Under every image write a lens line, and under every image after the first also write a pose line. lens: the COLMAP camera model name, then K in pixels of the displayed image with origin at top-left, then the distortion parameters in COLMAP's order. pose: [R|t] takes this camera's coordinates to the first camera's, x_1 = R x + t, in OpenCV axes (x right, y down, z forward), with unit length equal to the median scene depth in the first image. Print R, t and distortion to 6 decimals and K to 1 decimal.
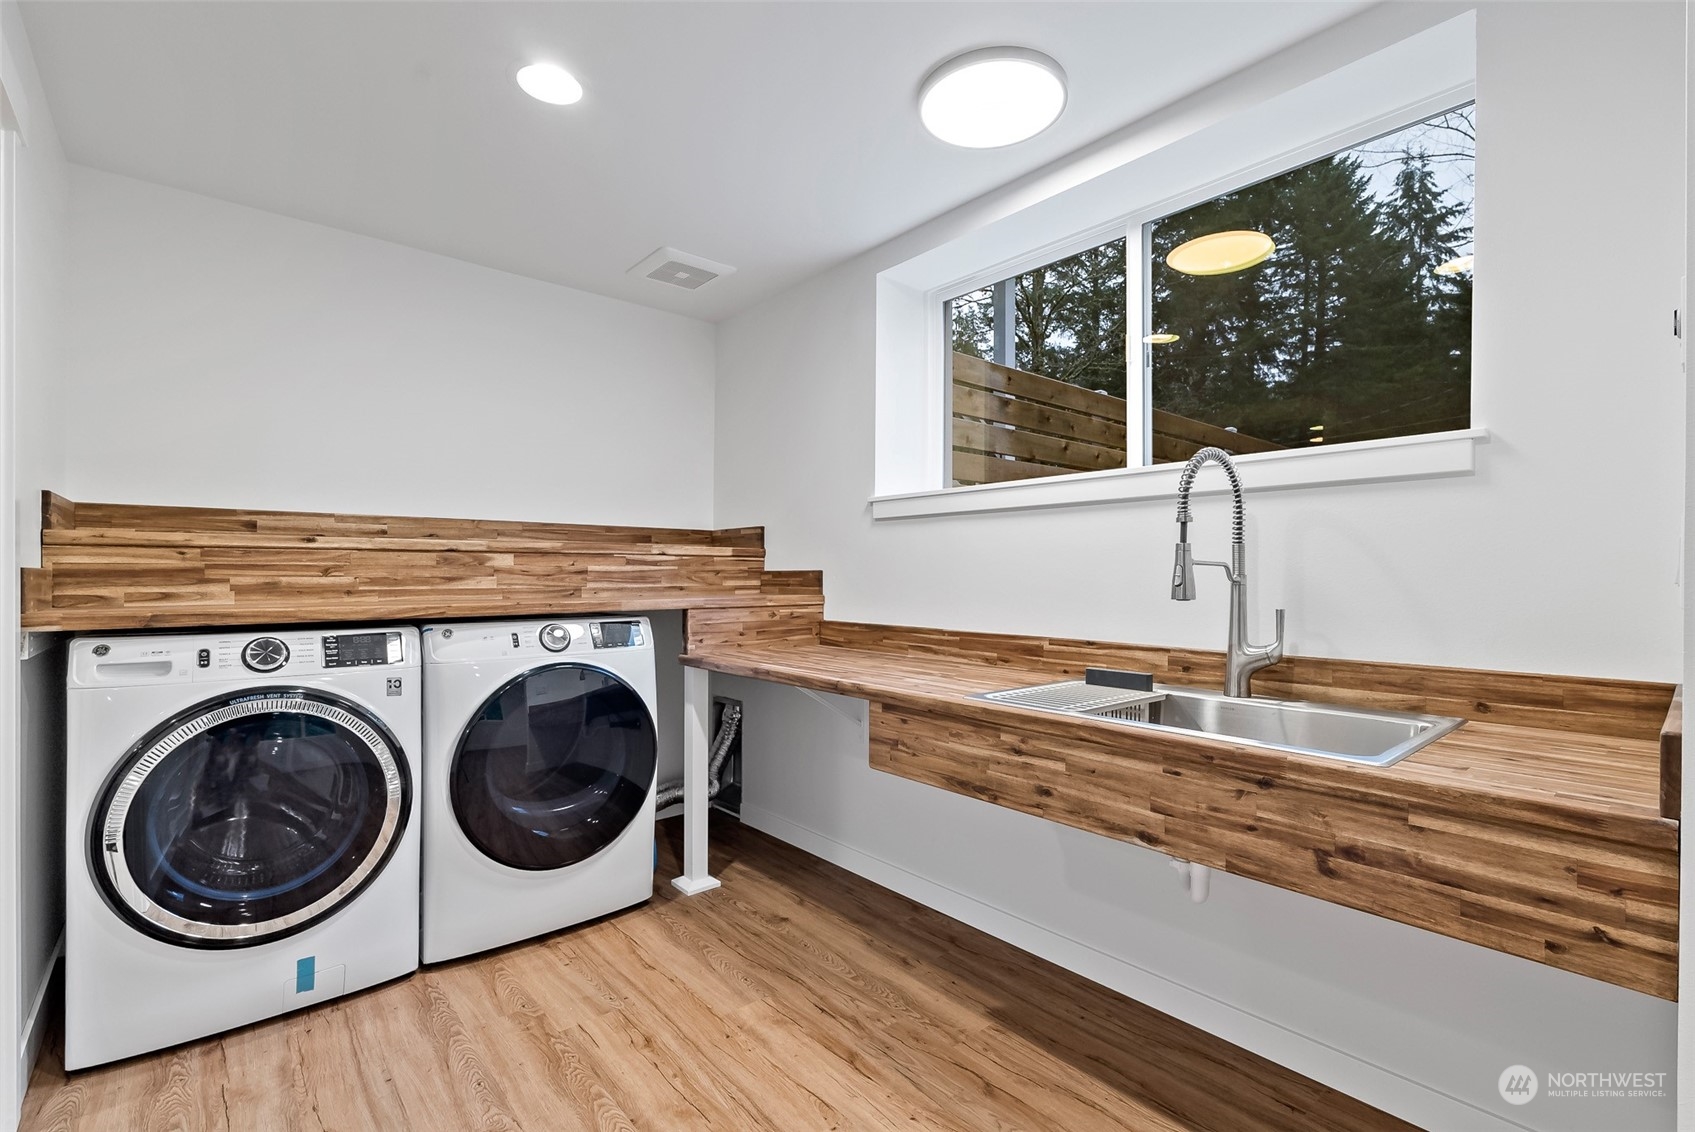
lens RADIAL K [[763.0, 0, 854.2], [0, 763.0, 567.8], [0, 0, 1]] dist [-0.003801, 0.001200]
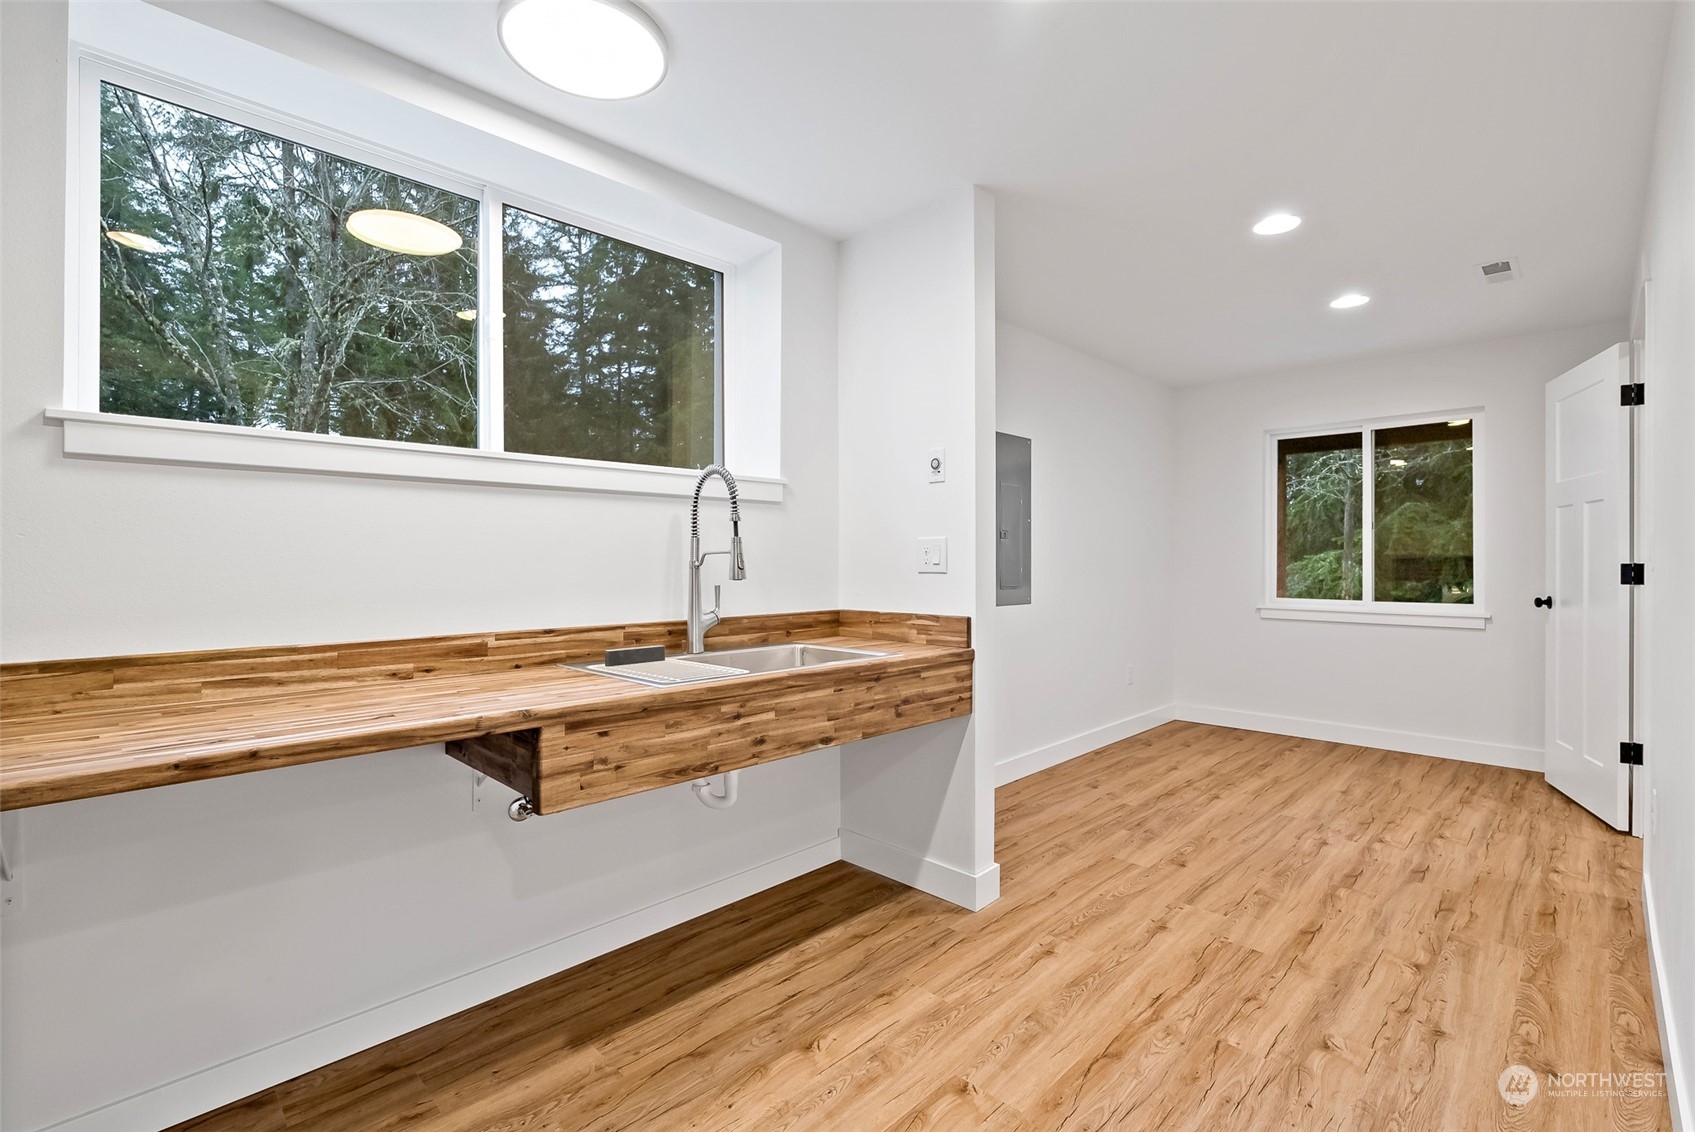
lens RADIAL K [[763.0, 0, 854.2], [0, 763.0, 565.2], [0, 0, 1]] dist [-0.003801, 0.001200]
pose [[-0.084873, -0.003362, 0.996386, -0.890414], [-0.004077, 0.999987, 0.003027, 0.012365], [-0.996383, -0.003806, -0.084885, 0.892077]]
